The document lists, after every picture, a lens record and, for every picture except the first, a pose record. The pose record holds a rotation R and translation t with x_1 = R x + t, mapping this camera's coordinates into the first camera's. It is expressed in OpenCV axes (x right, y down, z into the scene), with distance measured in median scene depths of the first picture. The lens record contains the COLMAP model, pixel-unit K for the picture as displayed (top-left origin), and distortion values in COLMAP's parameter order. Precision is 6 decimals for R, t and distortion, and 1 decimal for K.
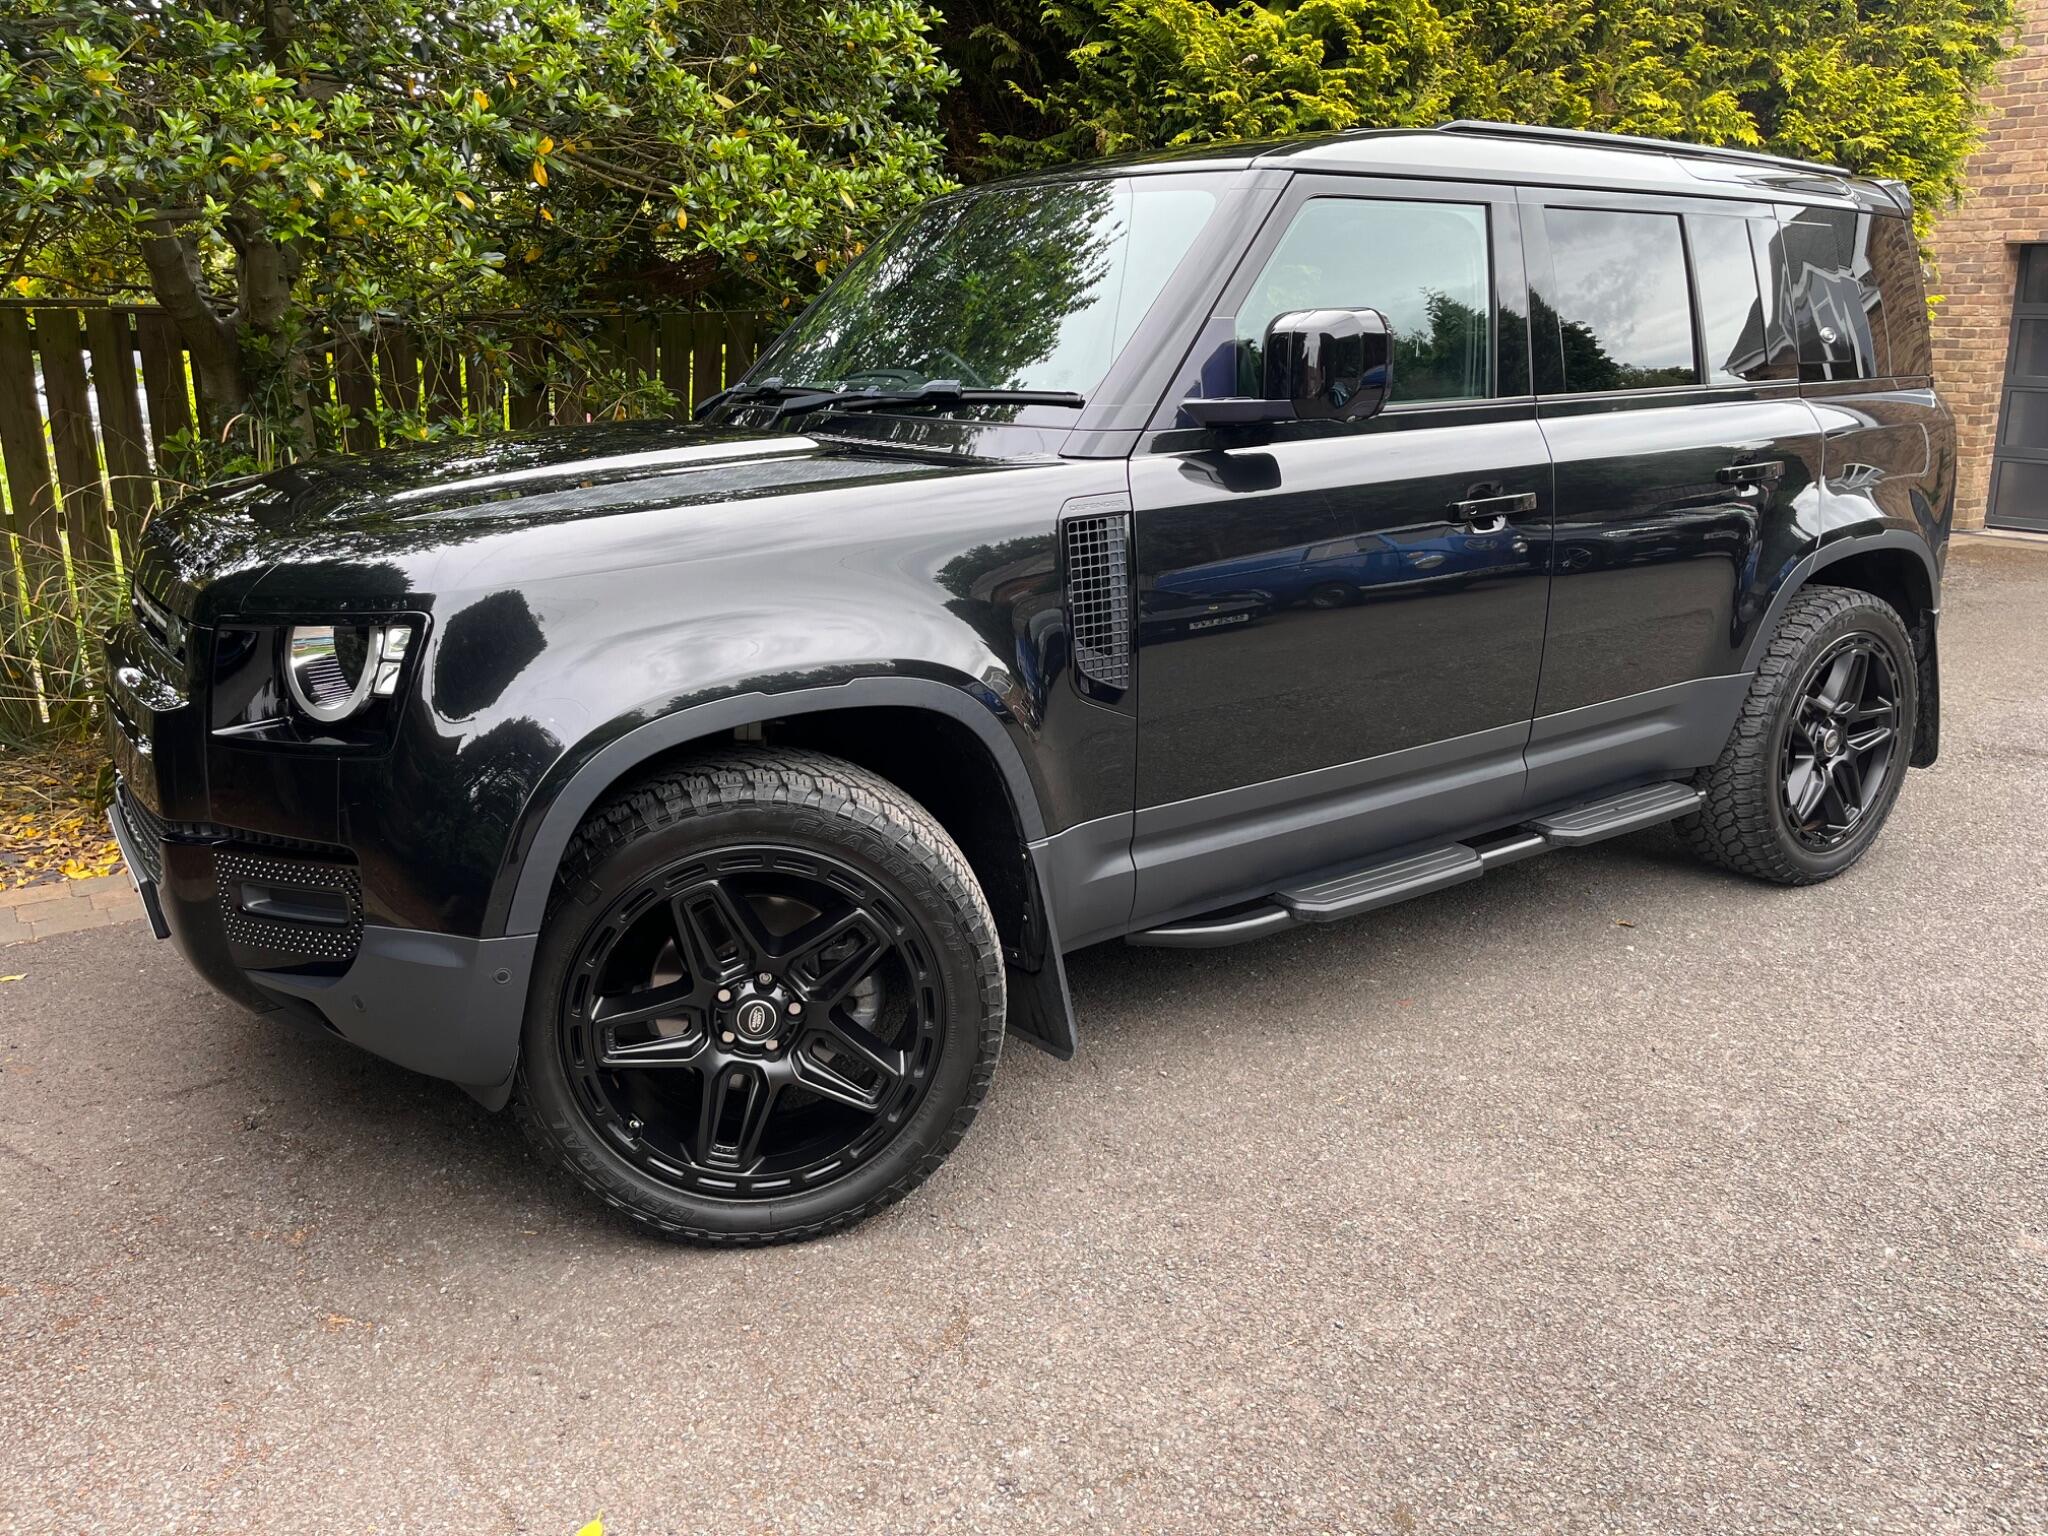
lens RADIAL K [[1551.0, 0, 1037.5], [0, 1551.0, 760.2], [0, 0, 1]] dist [0.071327, -0.107898]
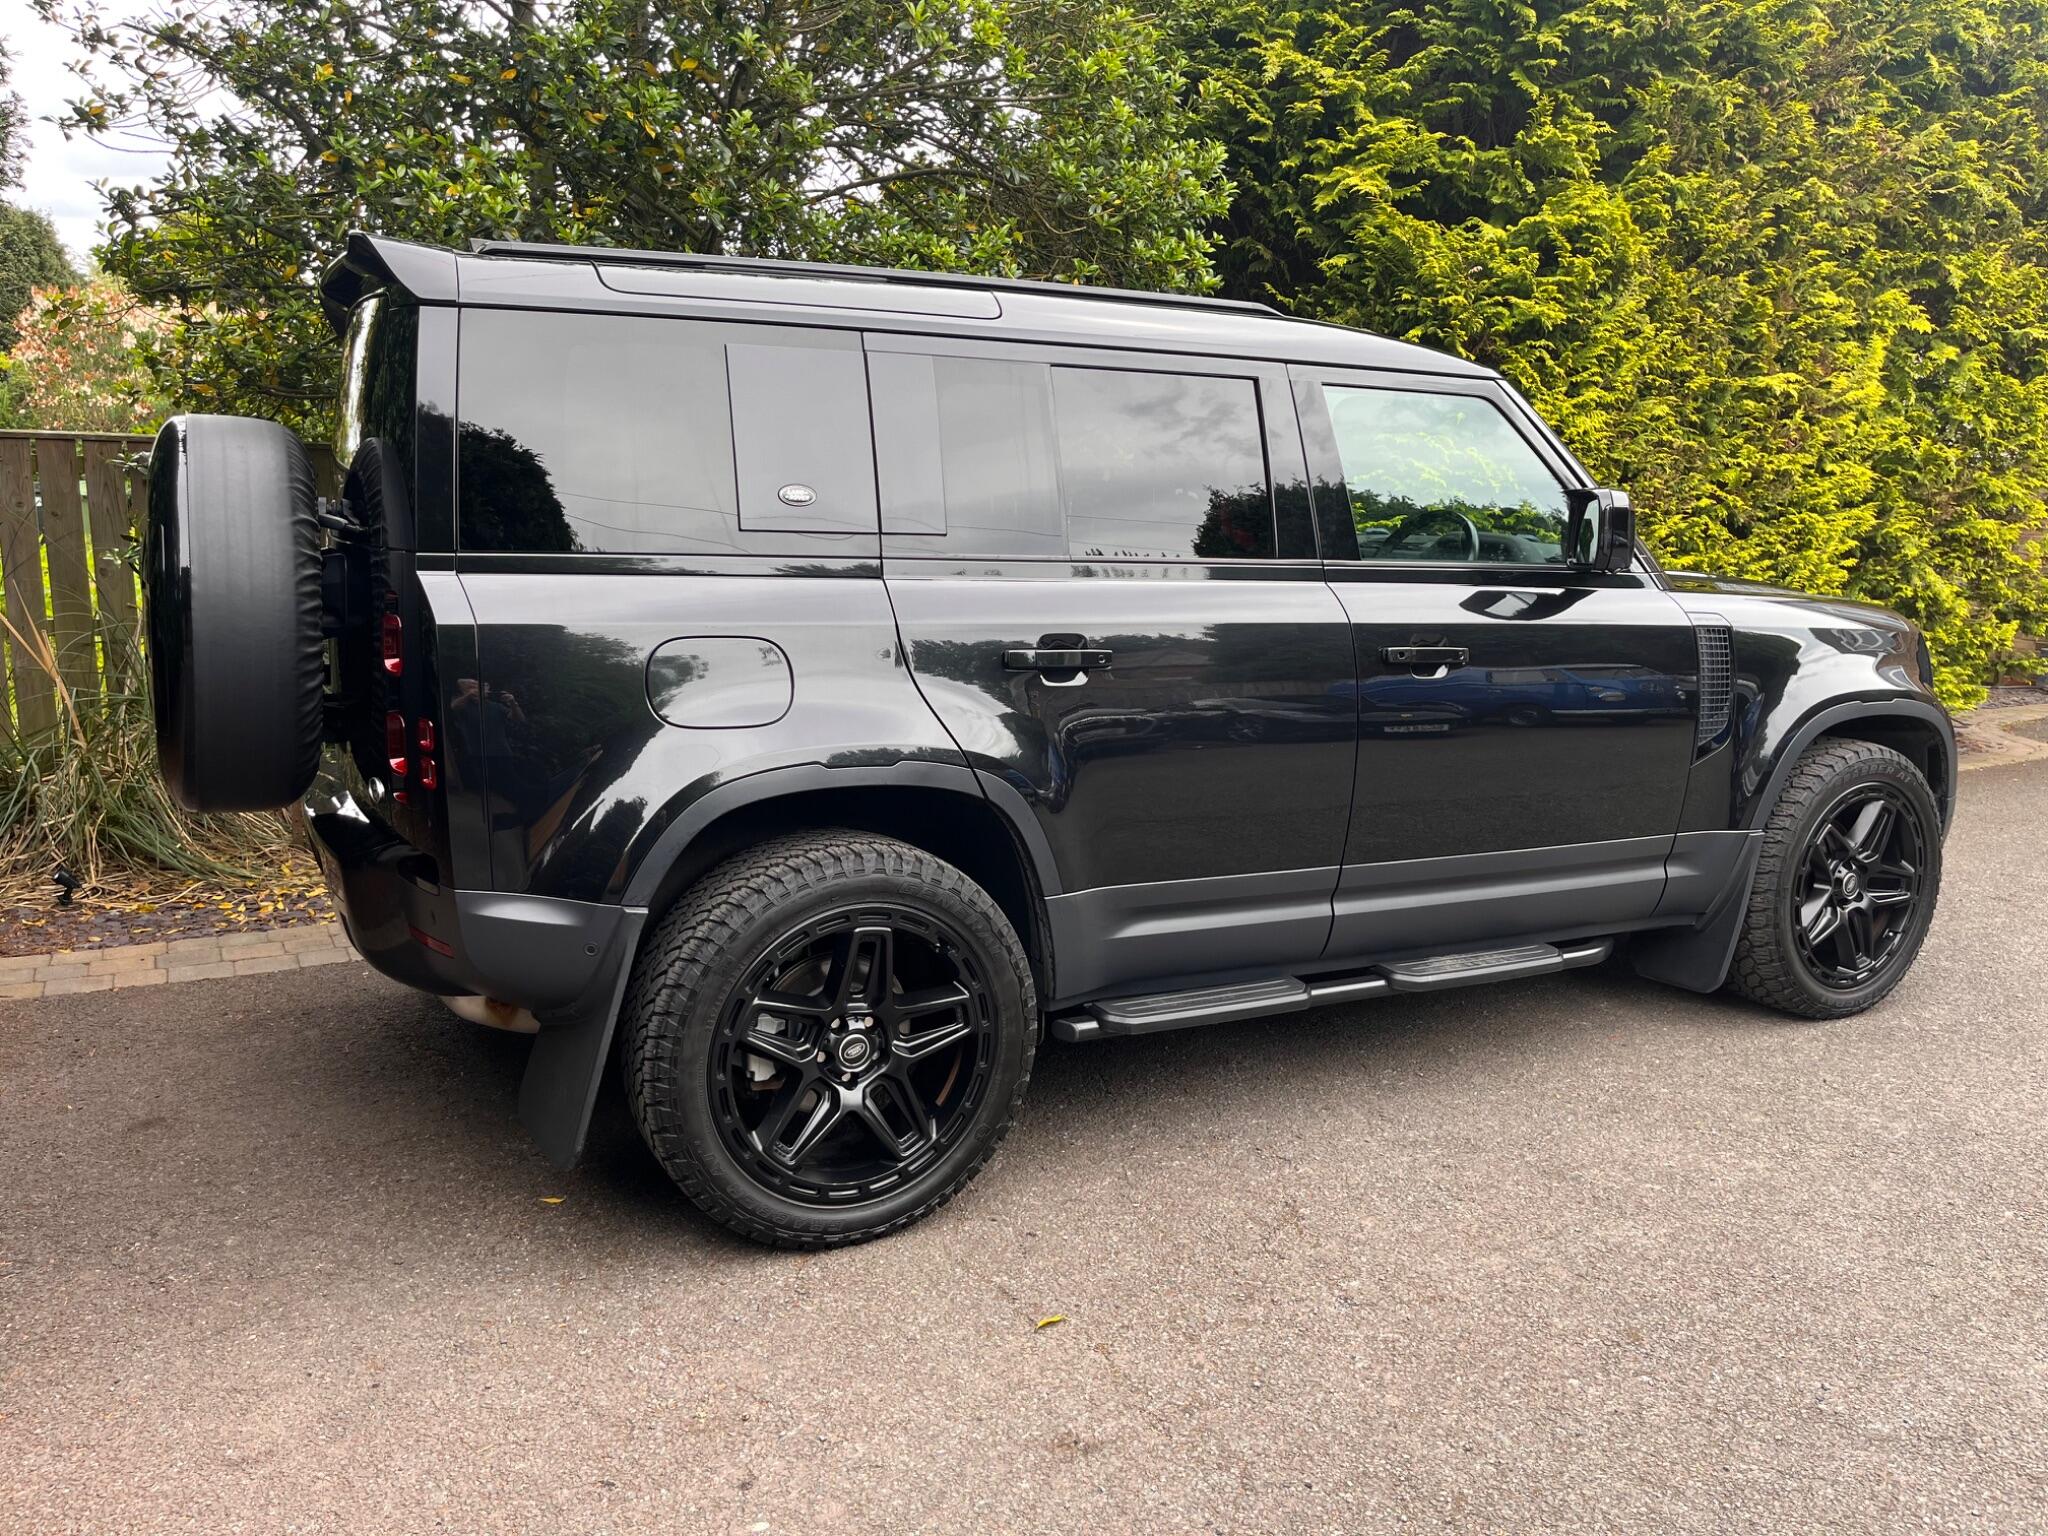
lens RADIAL K [[1551.0, 0, 1039.6], [0, 1551.0, 764.4], [0, 0, 1]] dist [0.071327, -0.107898]
pose [[0.994754, 0.037283, -0.095258, -0.089723], [-0.045148, 0.995626, -0.081796, 0.052896], [0.091792, 0.085667, 0.992086, -0.241843]]
